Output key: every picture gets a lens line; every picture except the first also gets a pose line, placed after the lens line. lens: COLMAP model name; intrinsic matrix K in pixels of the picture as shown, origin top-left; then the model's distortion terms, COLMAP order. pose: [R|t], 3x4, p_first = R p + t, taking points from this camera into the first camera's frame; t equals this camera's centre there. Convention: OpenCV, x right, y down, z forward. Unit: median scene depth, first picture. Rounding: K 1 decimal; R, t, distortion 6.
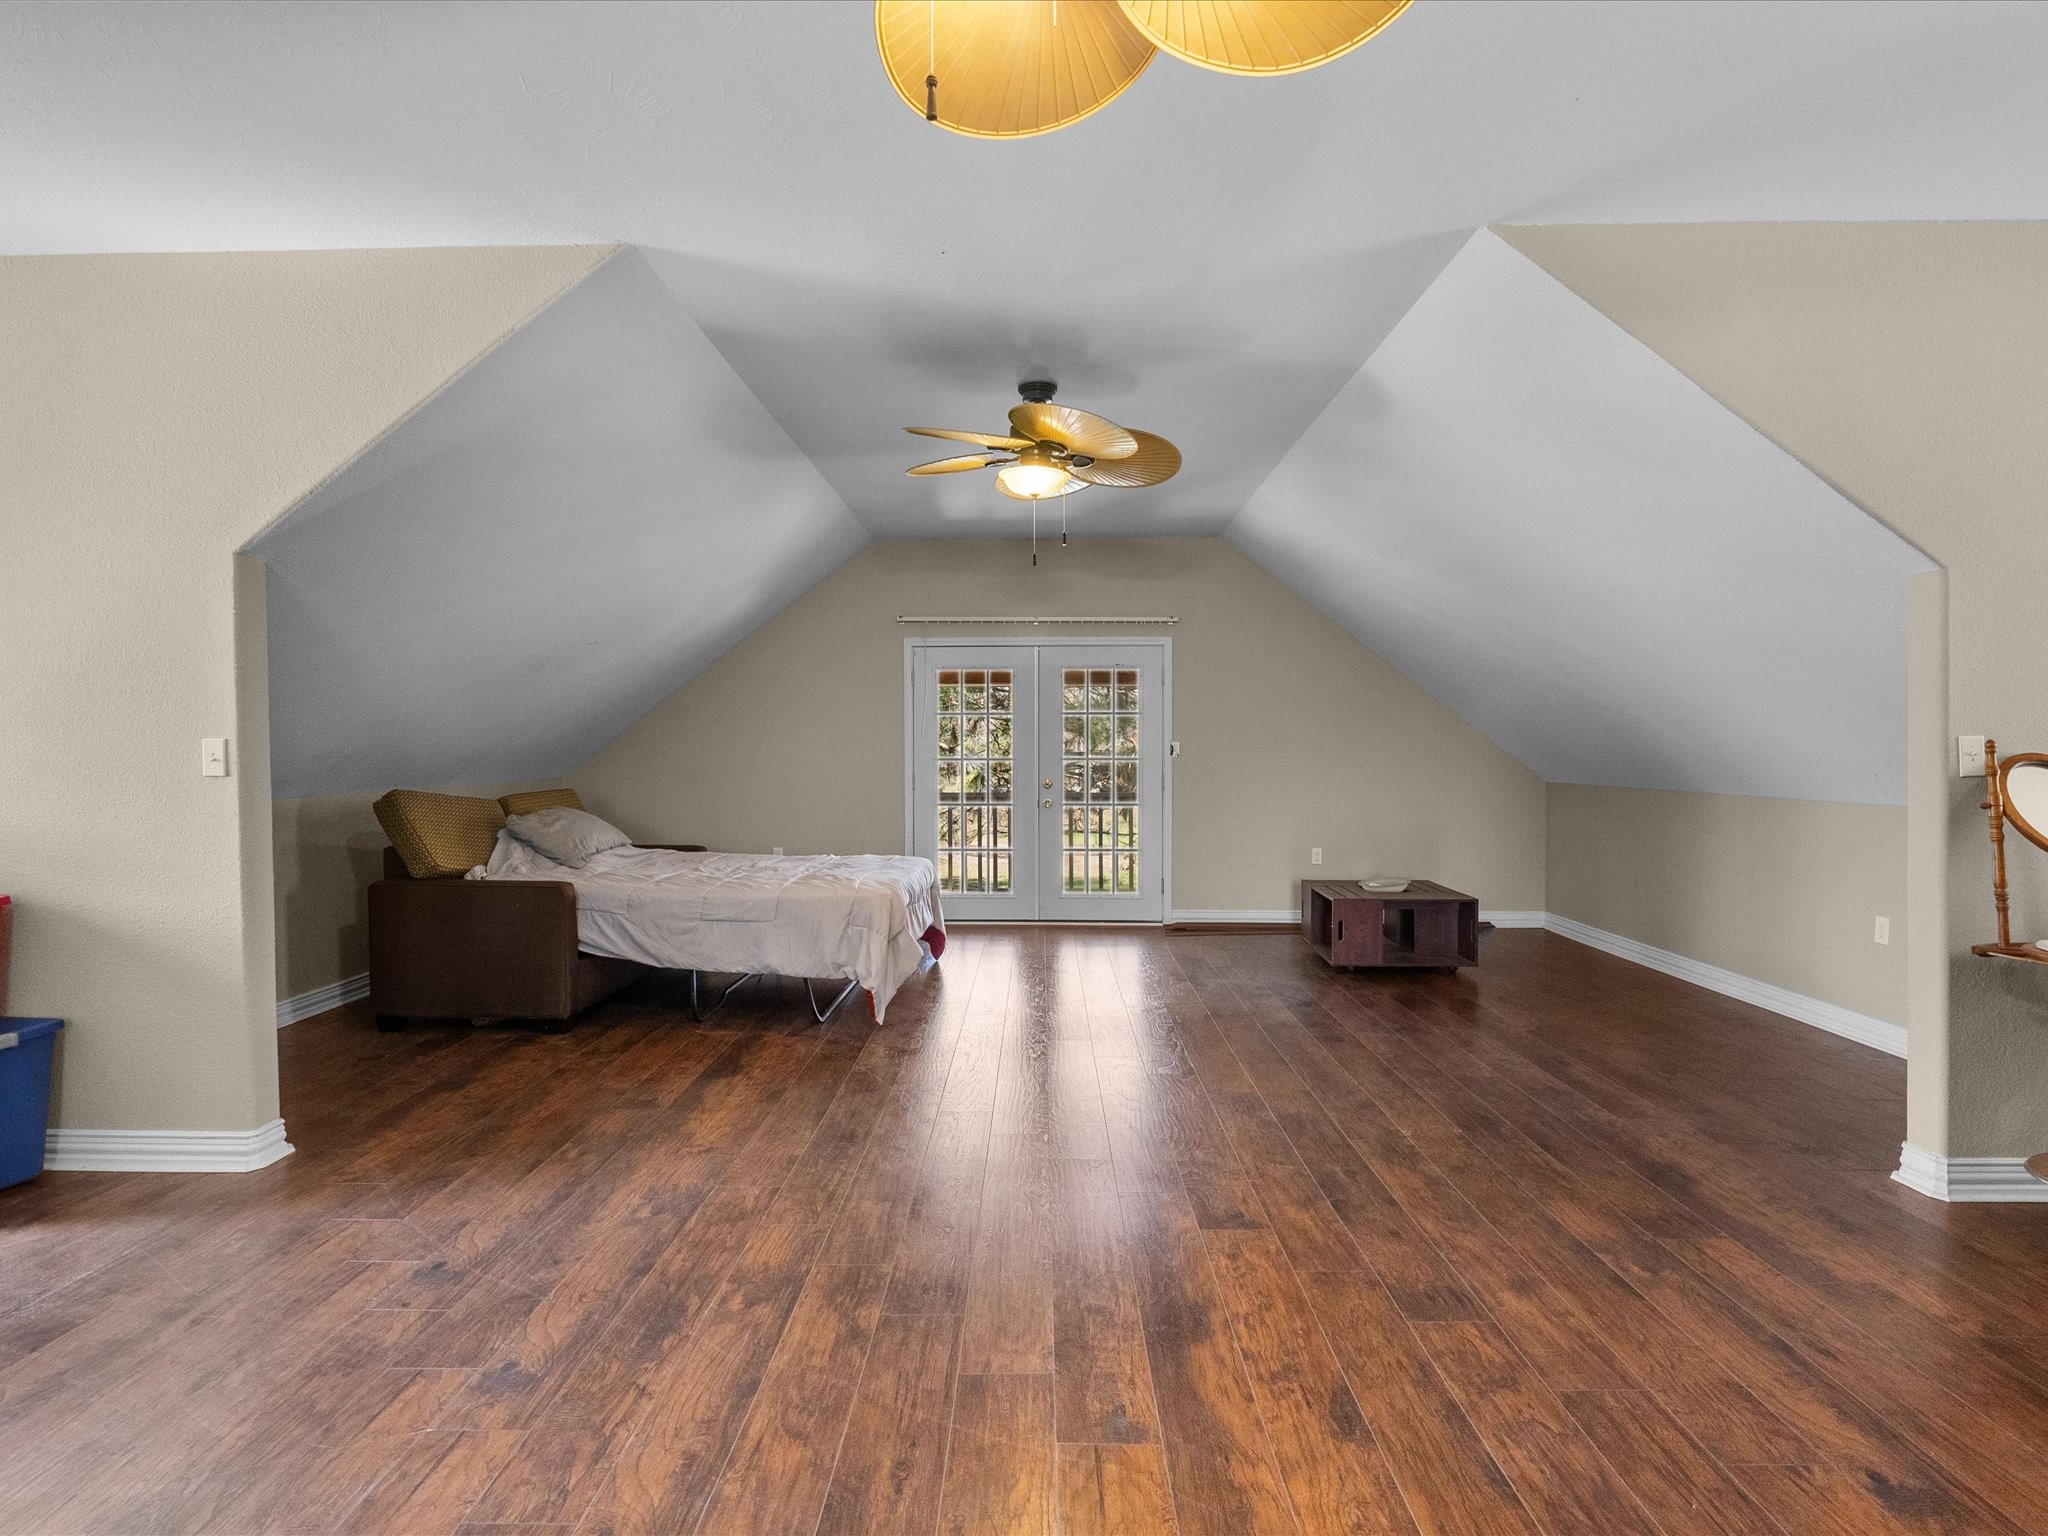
lens RADIAL K [[1003.6, 0, 1026.3], [0, 1003.6, 766.8], [0, 0, 1]] dist [-0.009765, 0.000912]
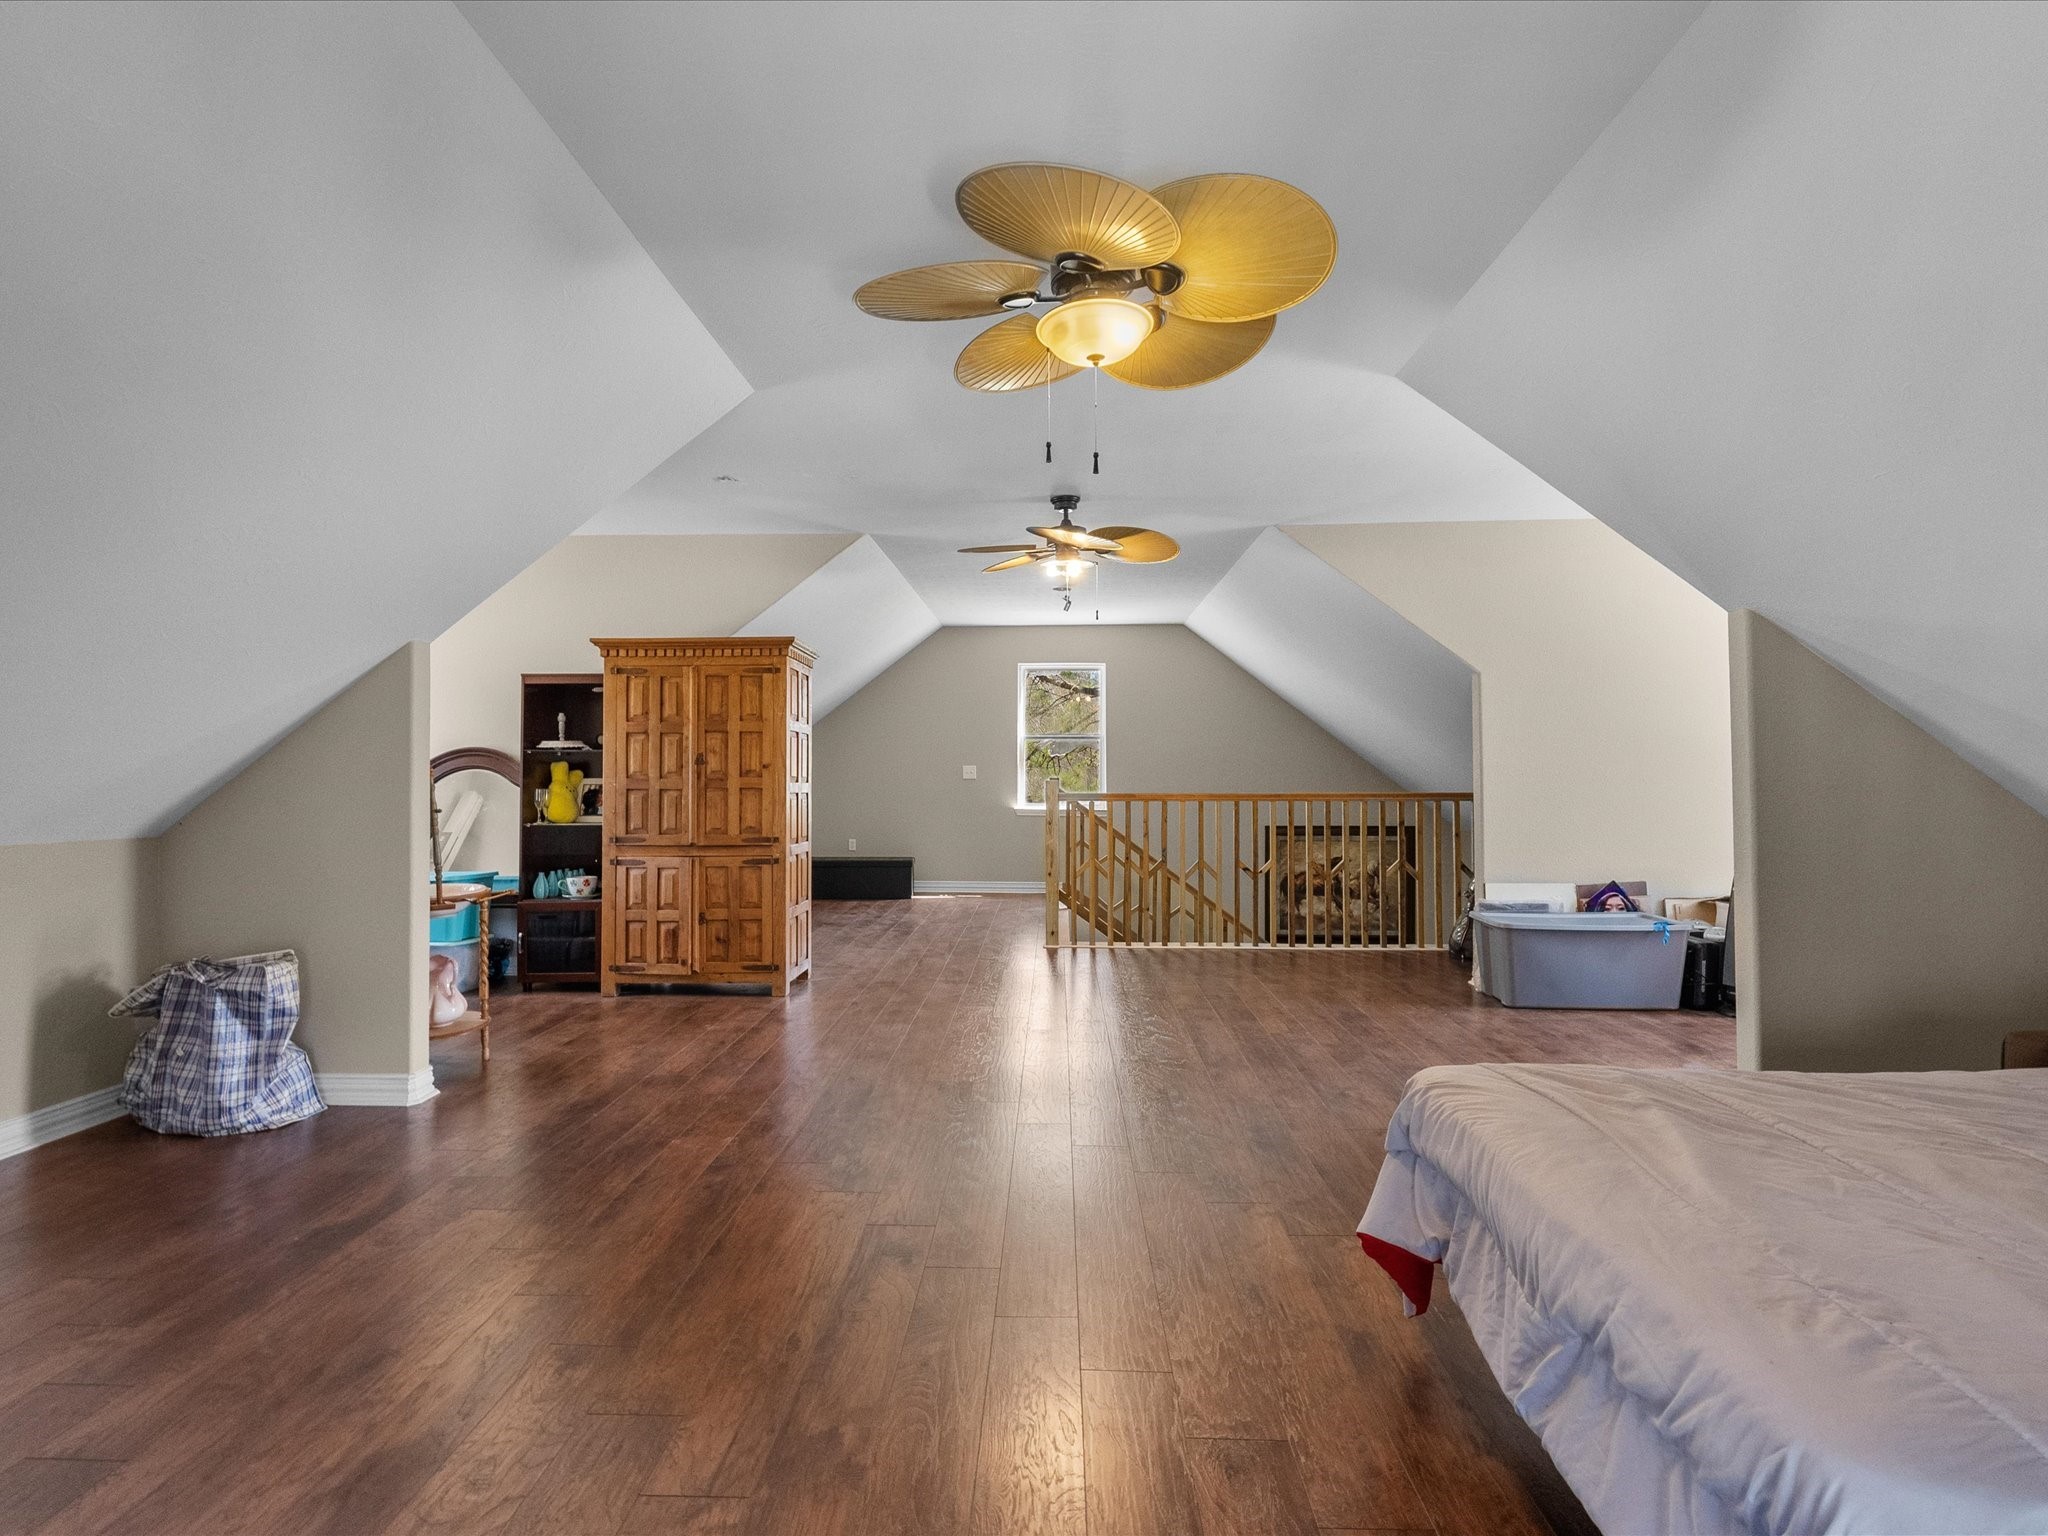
lens RADIAL K [[1003.6, 0, 1026.3], [0, 1003.6, 766.8], [0, 0, 1]] dist [-0.009765, 0.000912]
pose [[-0.999866, 0.000638, 0.016340, 0.036143], [0.000766, 0.999969, 0.007837, -0.020347], [-0.016334, 0.007848, -0.999836, 1.382426]]
